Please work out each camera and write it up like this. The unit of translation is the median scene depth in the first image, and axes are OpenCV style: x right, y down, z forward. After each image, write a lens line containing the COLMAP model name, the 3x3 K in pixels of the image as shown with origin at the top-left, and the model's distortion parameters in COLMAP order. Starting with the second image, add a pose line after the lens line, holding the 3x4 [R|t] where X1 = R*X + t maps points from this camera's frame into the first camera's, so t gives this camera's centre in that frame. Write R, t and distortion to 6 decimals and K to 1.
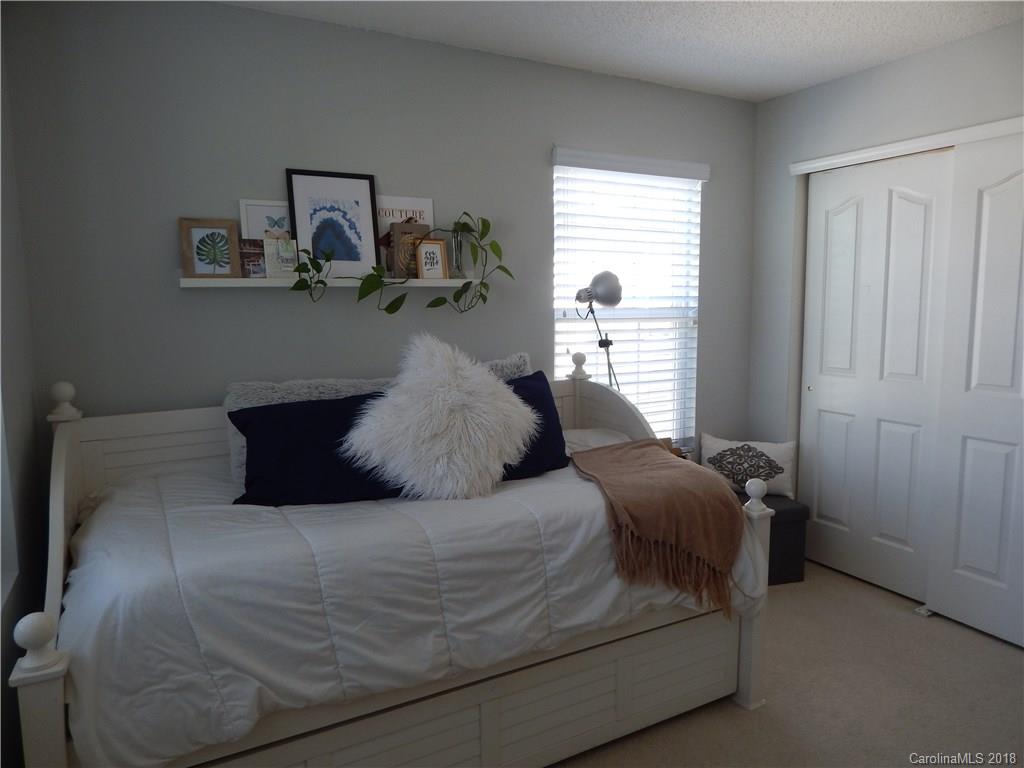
lens RADIAL K [[672.9, 0, 511.1], [0, 672.9, 383.8], [0, 0, 1]] dist [-0.002350, -0.004919]
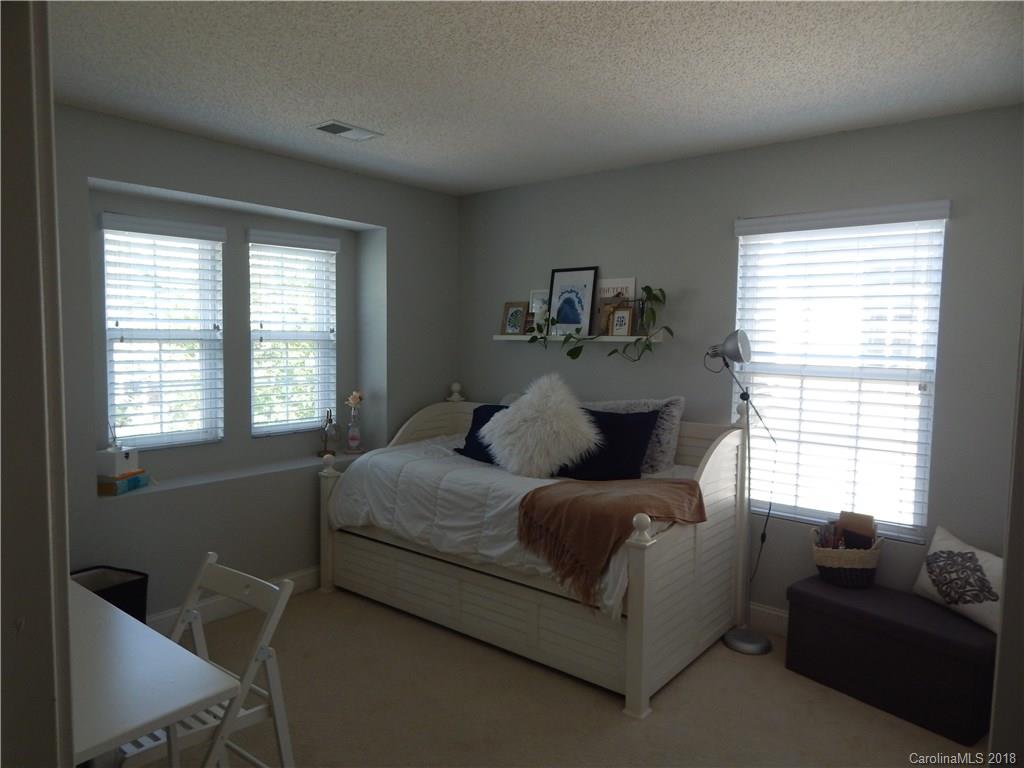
lens RADIAL K [[672.9, 0, 508.7], [0, 672.9, 383.7], [0, 0, 1]] dist [-0.002350, -0.004919]
pose [[0.392025, 0.076615, -0.916759, 1.204514], [-0.130665, 0.991060, 0.026949, -0.074571], [0.910628, 0.109224, 0.398531, 0.282856]]
